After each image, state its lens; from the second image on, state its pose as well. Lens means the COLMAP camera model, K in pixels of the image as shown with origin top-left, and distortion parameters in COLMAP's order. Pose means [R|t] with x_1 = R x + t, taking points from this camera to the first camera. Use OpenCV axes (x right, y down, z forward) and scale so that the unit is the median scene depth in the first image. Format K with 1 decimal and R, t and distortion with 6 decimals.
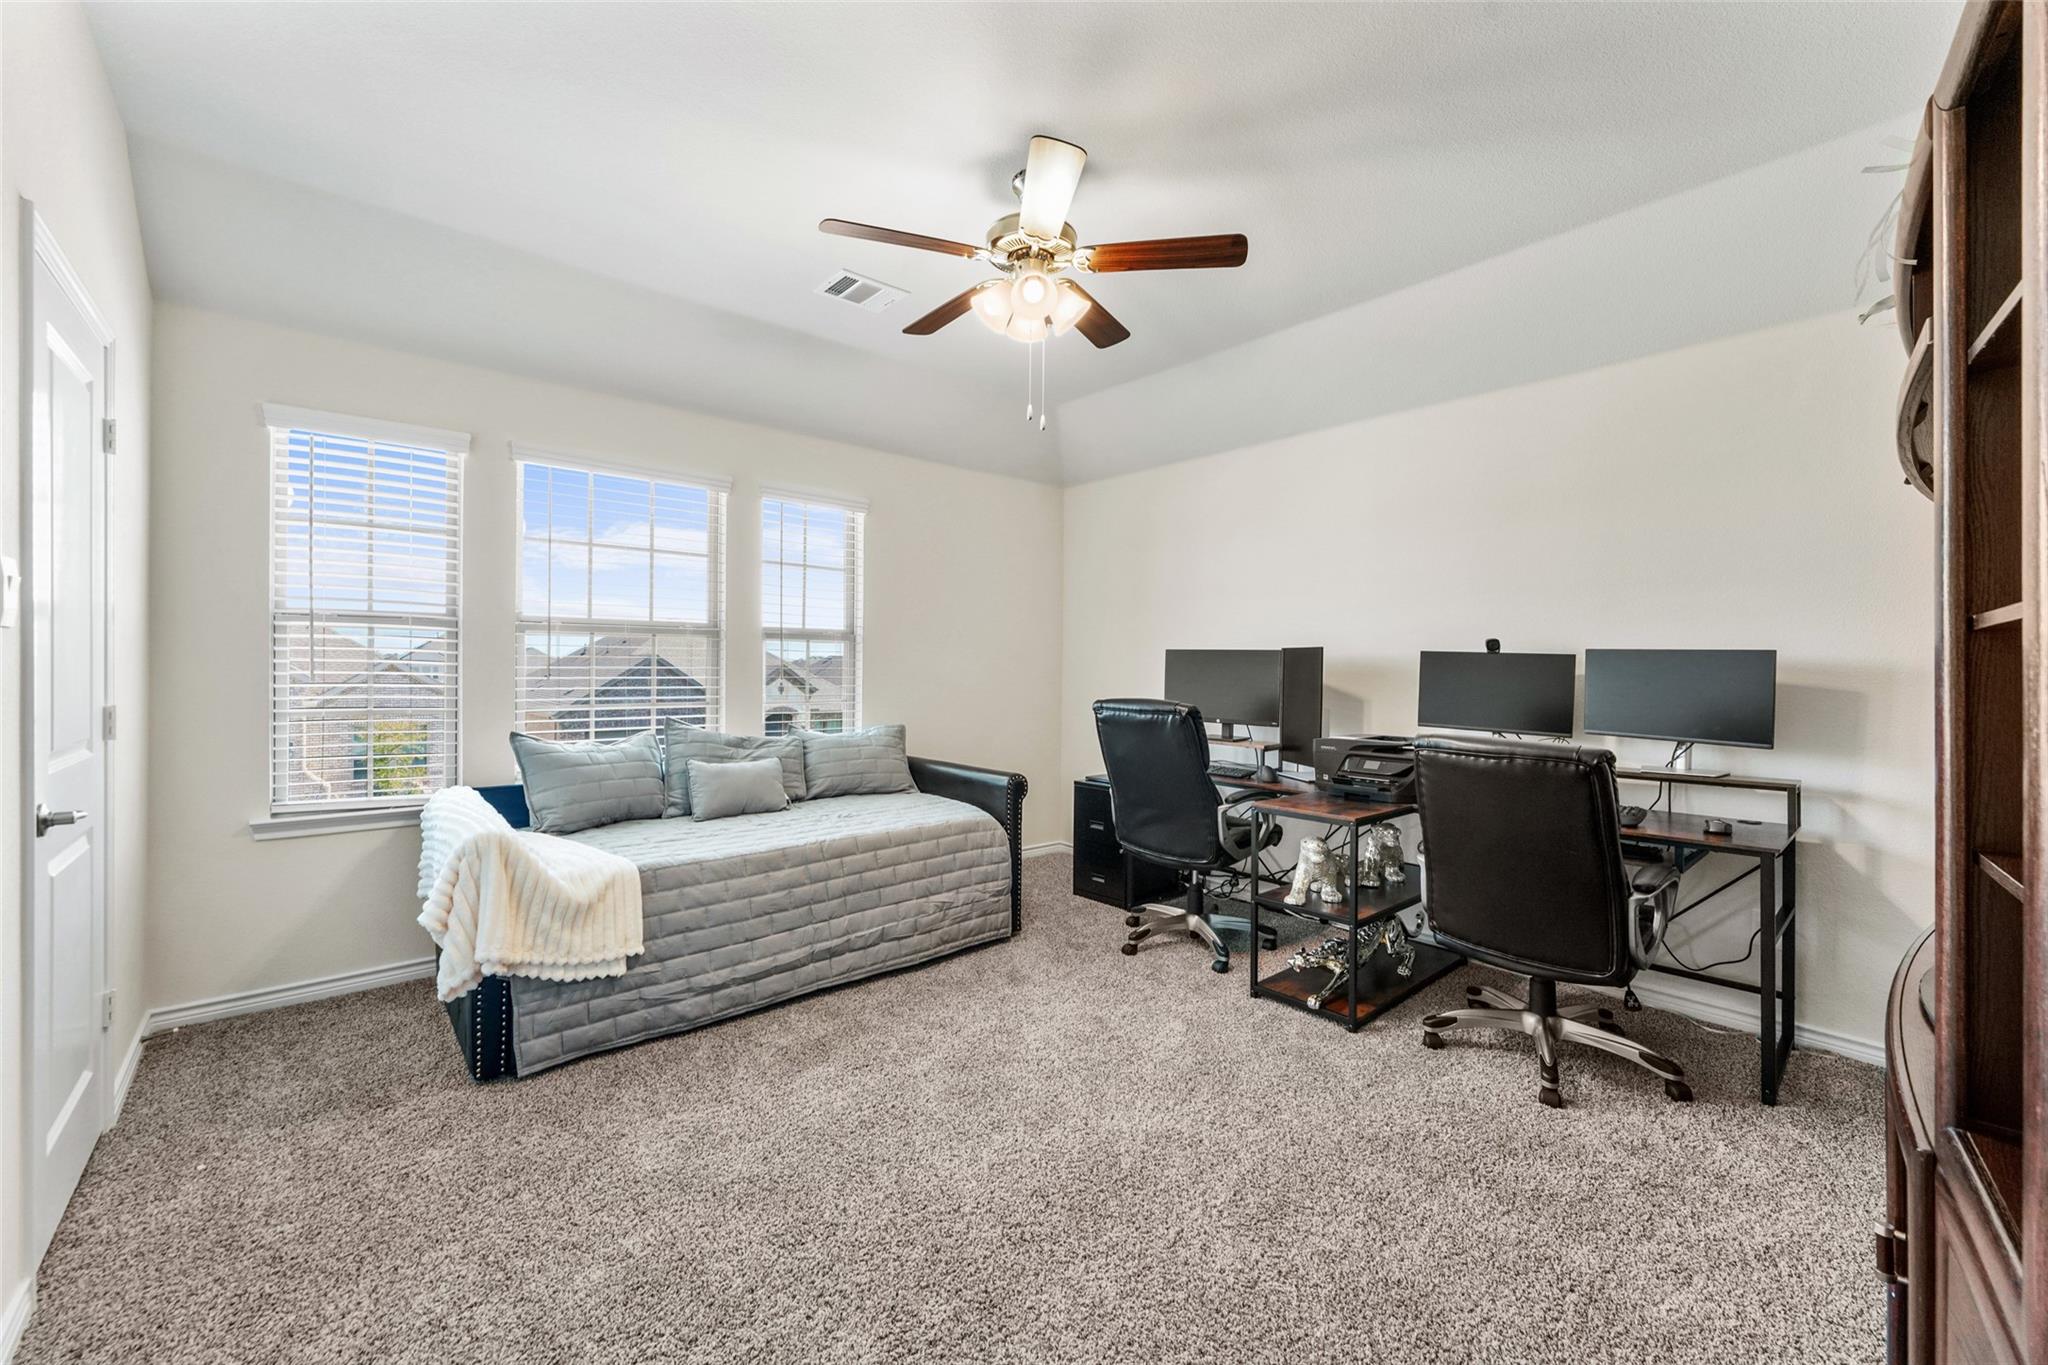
lens RADIAL K [[802.8, 0, 1024.4], [0, 802.8, 673.0], [0, 0, 1]] dist [-0.000034, -0.000016]
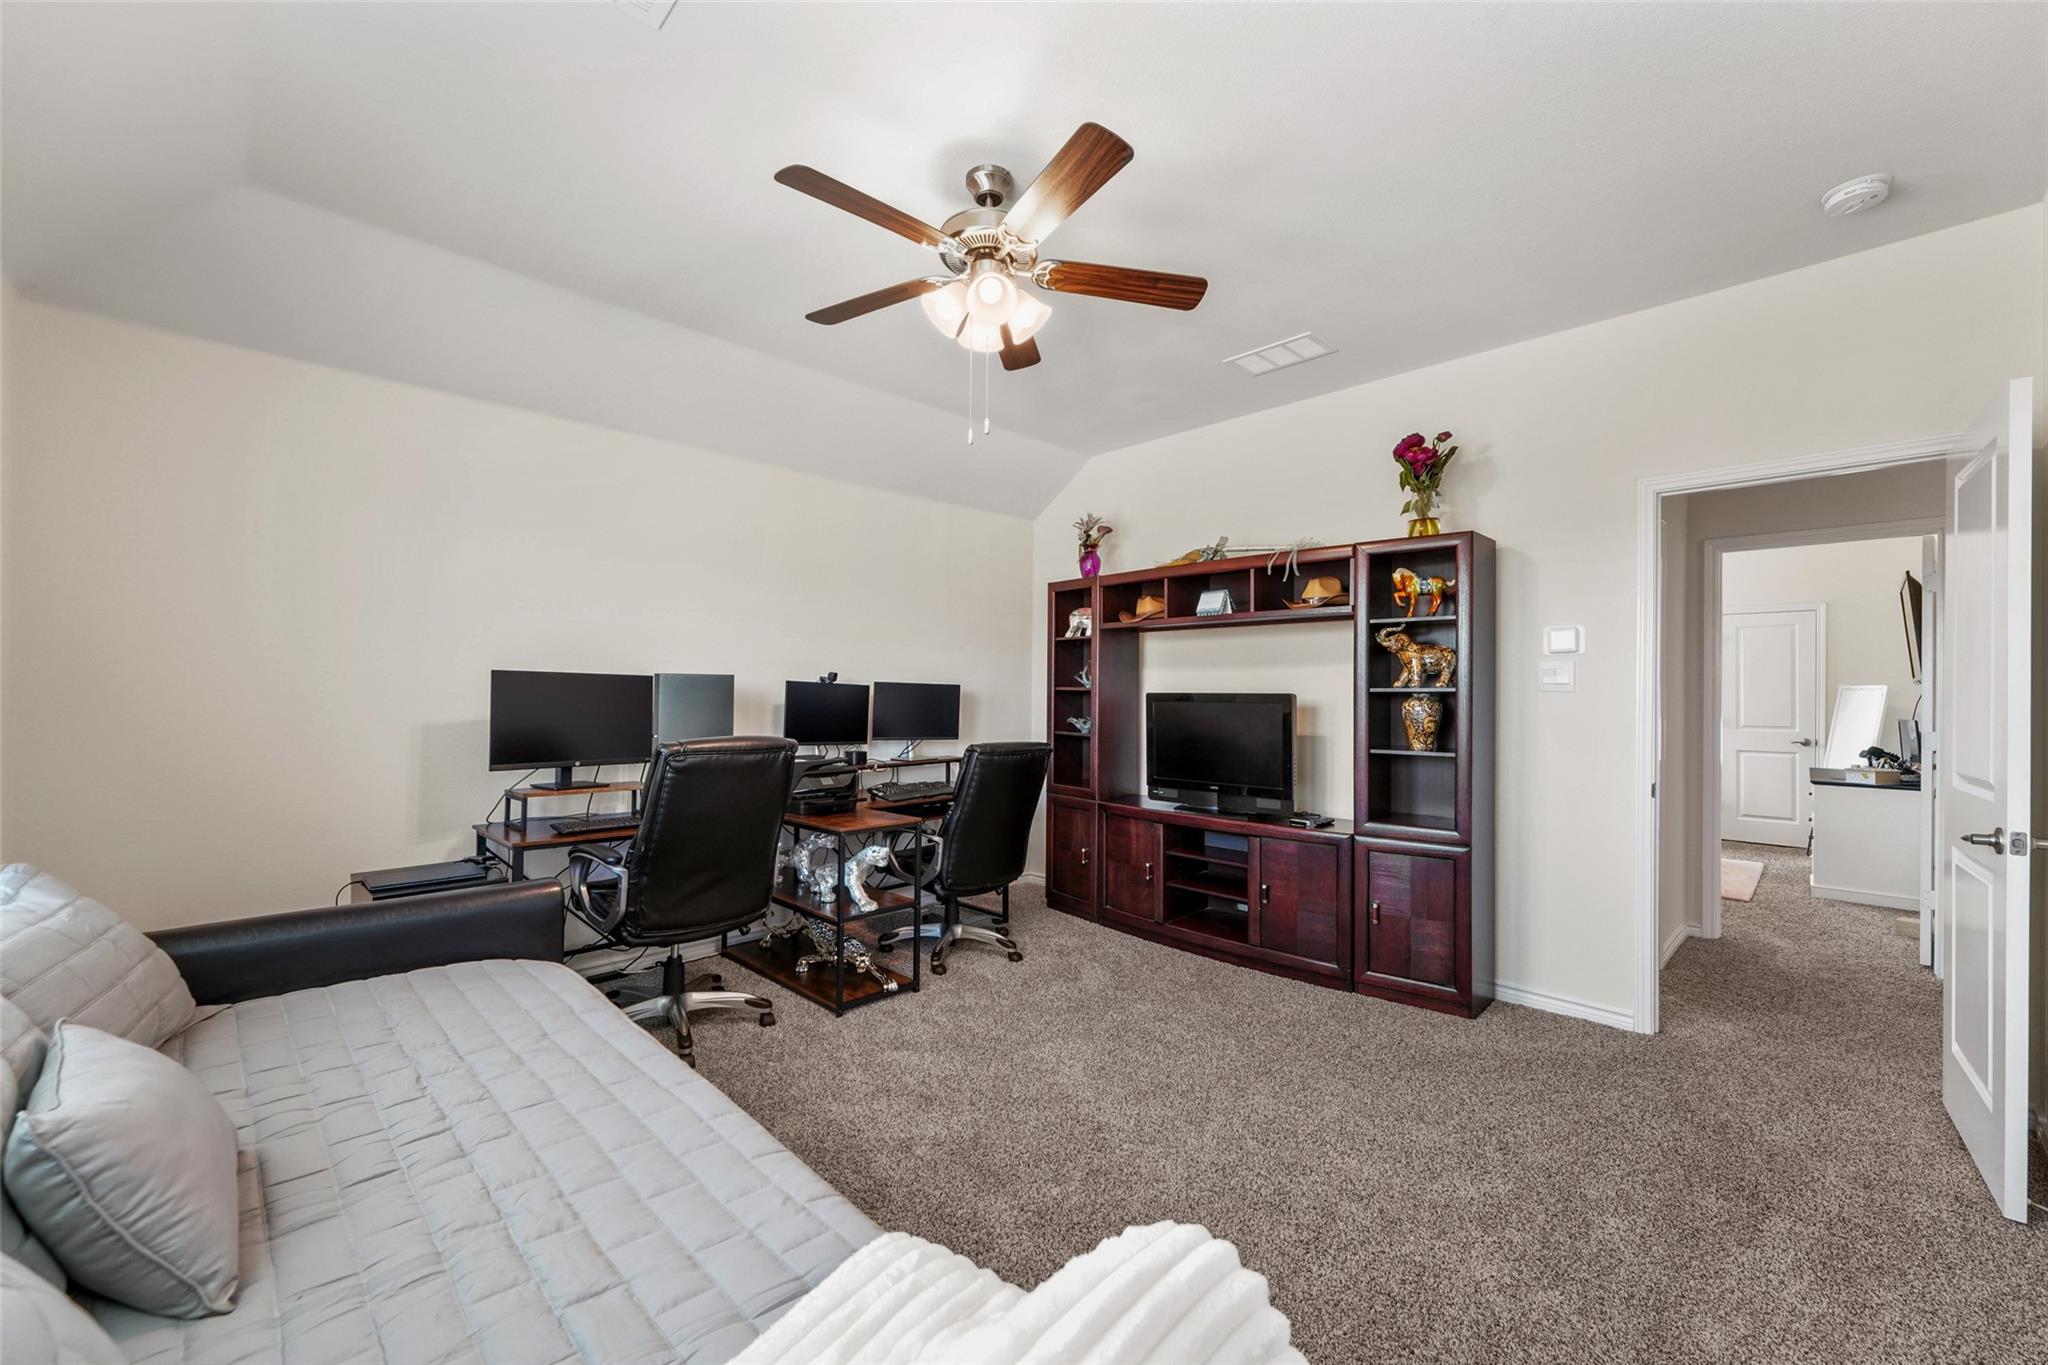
lens RADIAL K [[813.5, 0, 1024.0], [0, 813.5, 682.5], [0, 0, 1]] dist [-0.000081, -0.000002]
pose [[-0.126564, 0.005532, 0.991943, -0.783593], [-0.004838, 0.999969, -0.006194, -0.020264], [-0.991947, -0.005583, -0.126533, 0.909317]]
